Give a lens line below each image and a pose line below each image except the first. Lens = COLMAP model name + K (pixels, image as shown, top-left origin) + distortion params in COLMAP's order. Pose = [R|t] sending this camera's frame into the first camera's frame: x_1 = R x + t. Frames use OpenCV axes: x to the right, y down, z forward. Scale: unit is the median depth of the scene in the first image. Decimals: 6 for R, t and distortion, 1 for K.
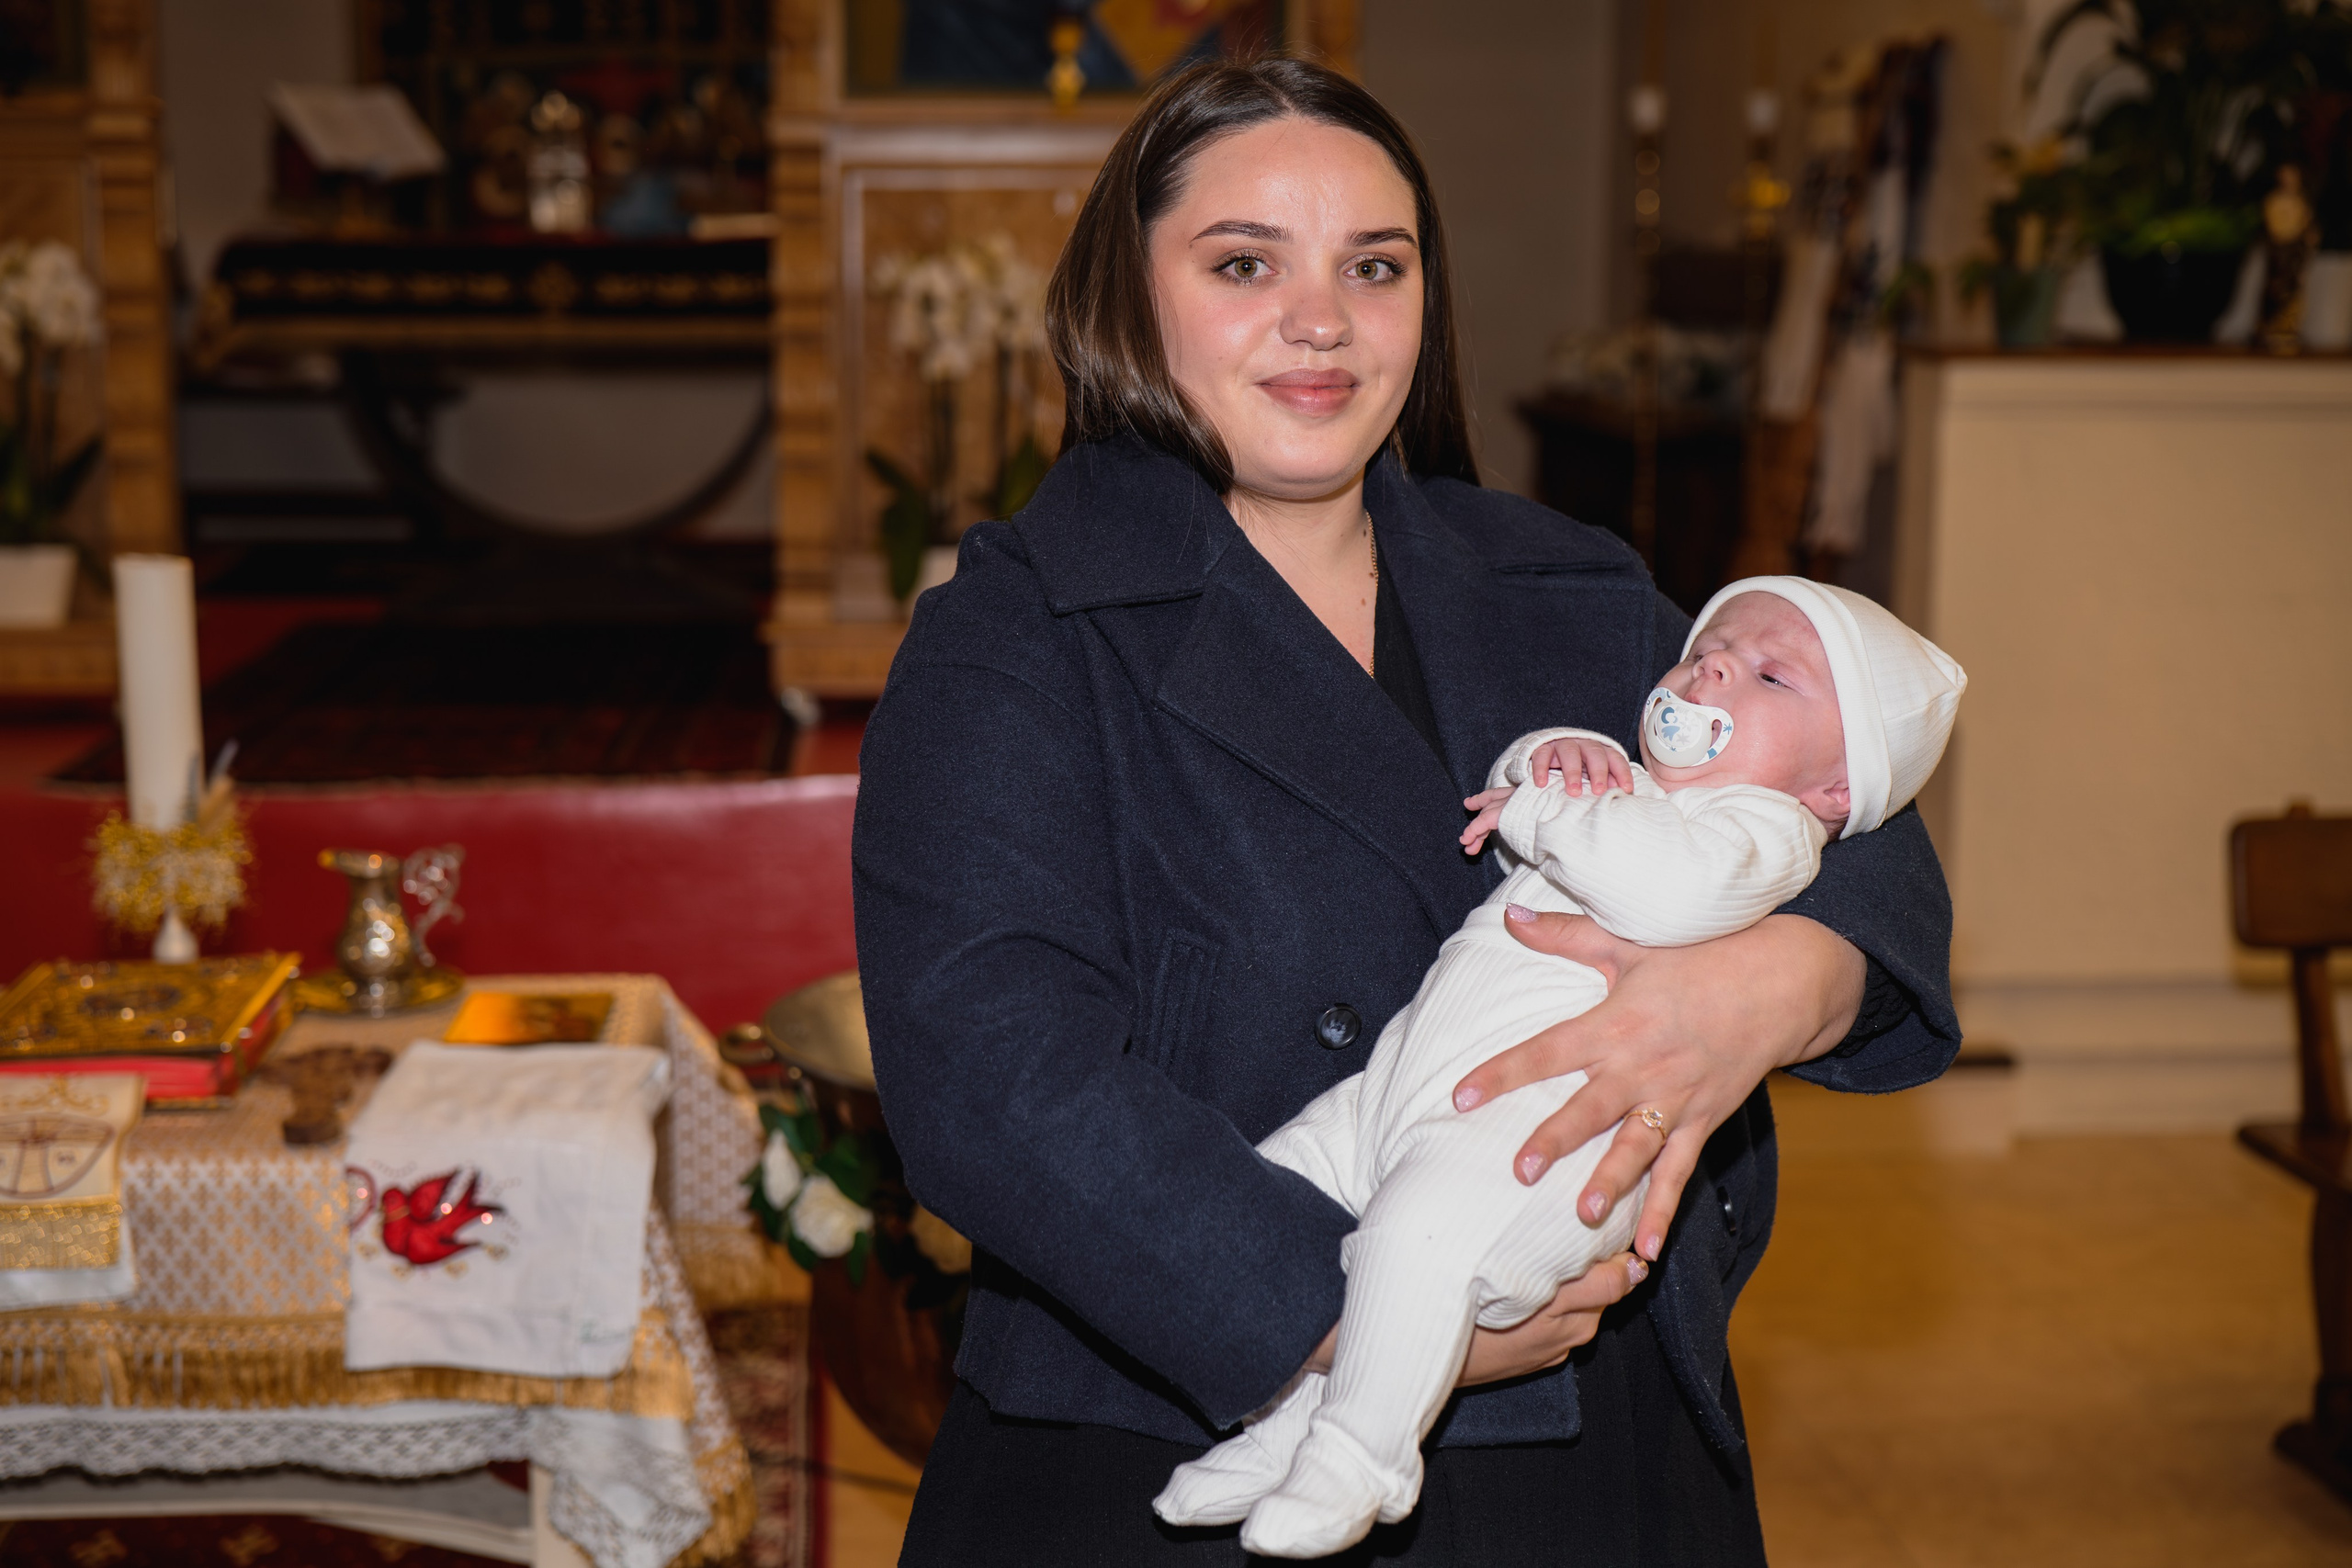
lens RADIAL K [[3420.0, 0, 1179.7], [0, 3420.0, 790.5], [0, 0, 1]] dist [-0.013014, 0.155250]
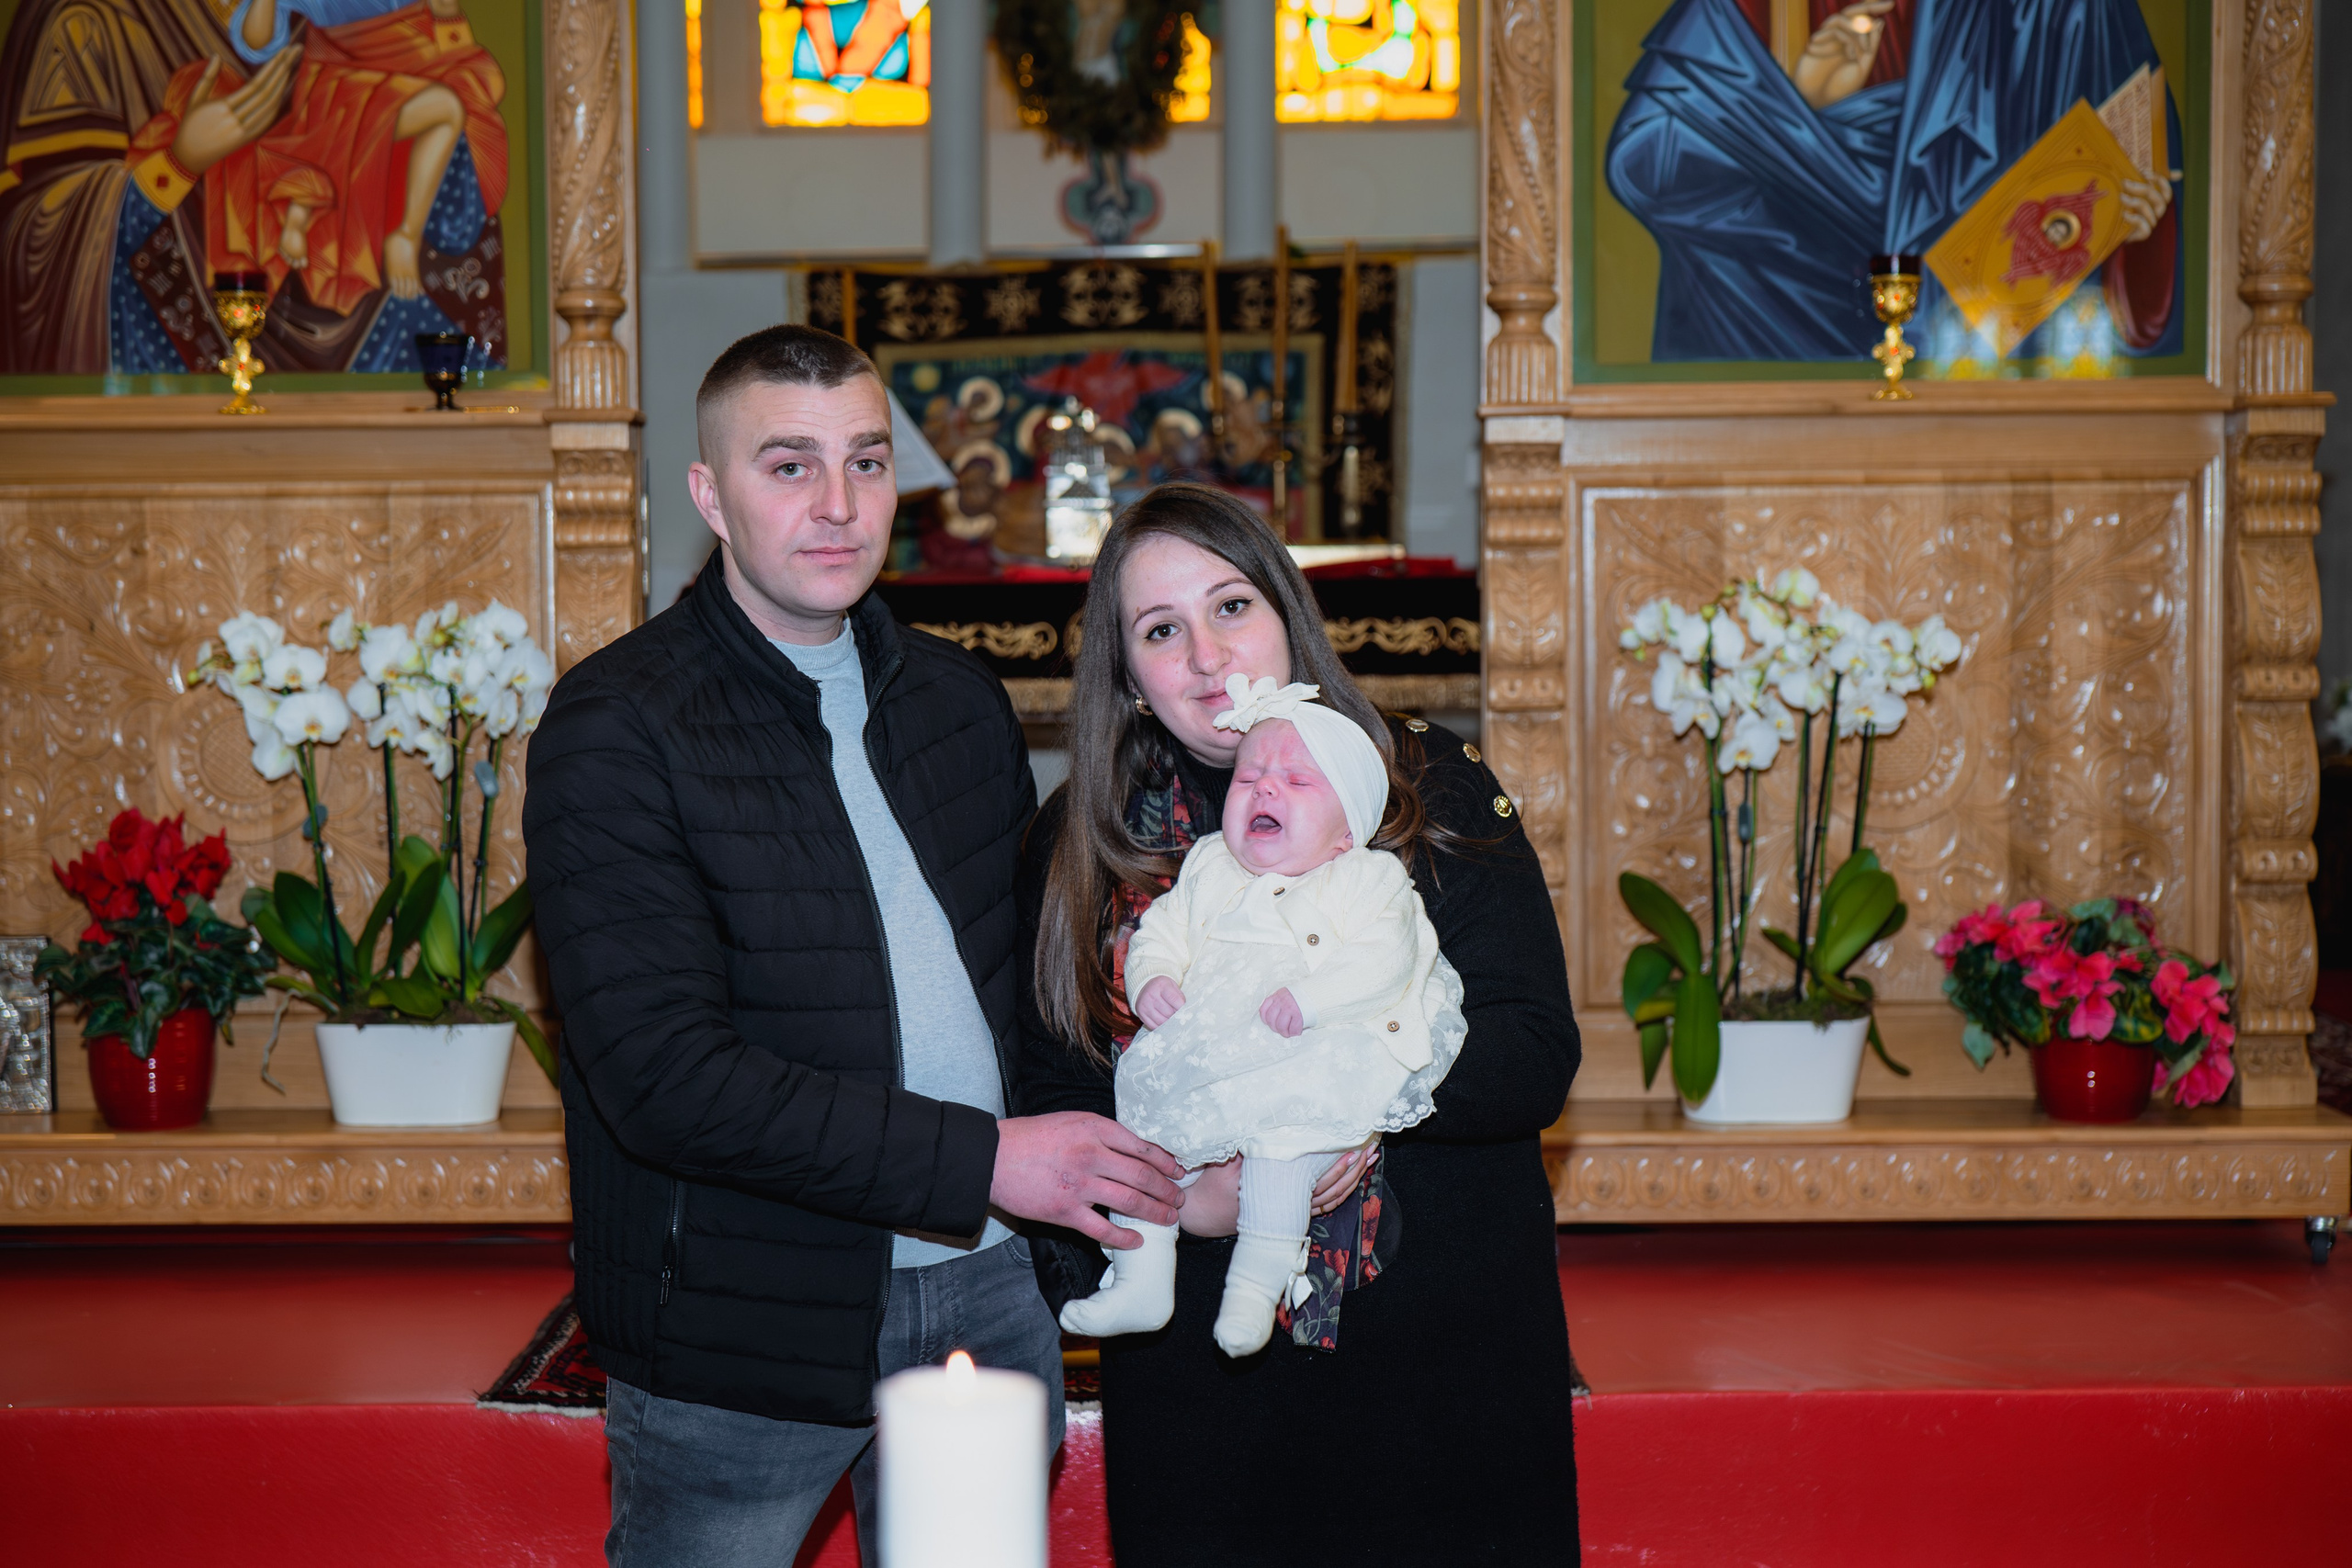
lens RADIAL K [[3411.1, 0, 1192.6], [0, 3411.1, 792.1], [0, 0, 1]] dist [0.002899, 0.061815]
pose [[0.997157, -0.007839, -0.074946, -0.219665], [0.001427, 0.996361, -0.085224, -0.097285], [0.075341, 0.084875, 0.993539, 0.503604]]
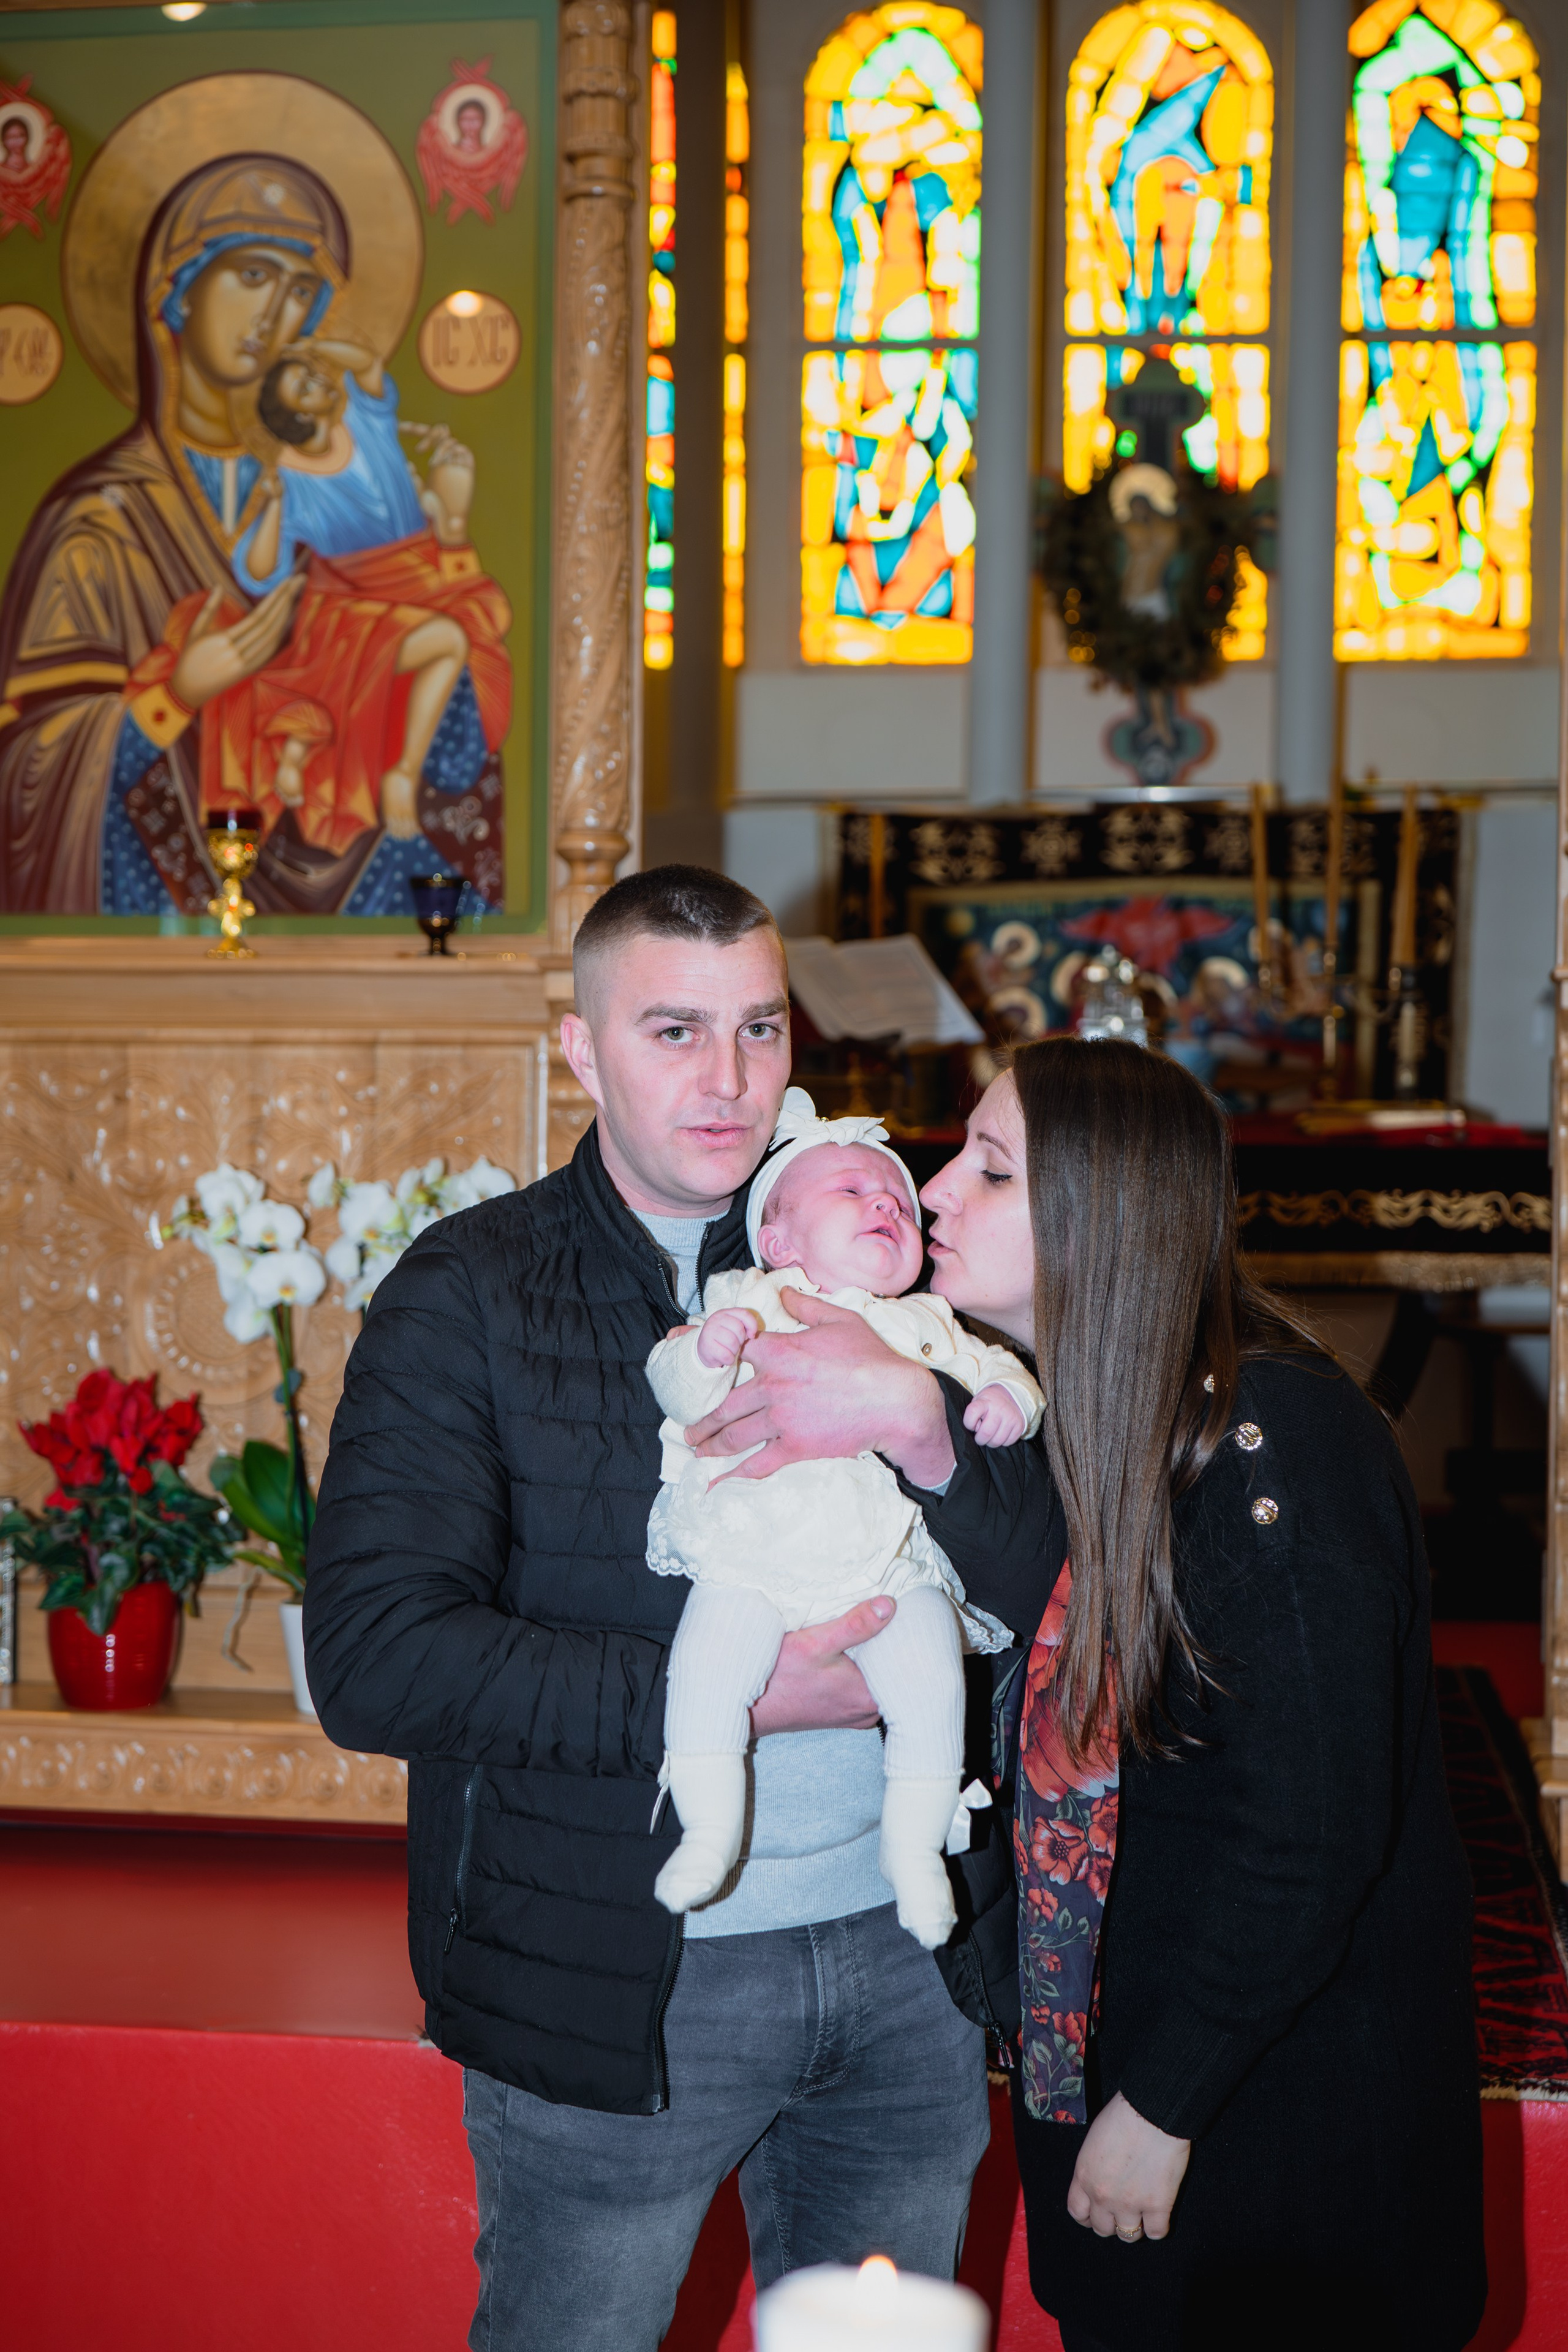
lens RADIAL K [[3414.7, 0, 769.4], [0, 3414.7, 1147.3], [0, 0, 1]] dist [-0.005879, 0.159616]
pose [[0.977700, 0.008856, -0.209818, -0.223723], [-0.038066, 0.990033, -0.135593, -0.121880], [0.206525, 0.140557, 0.968293, 0.599738]]
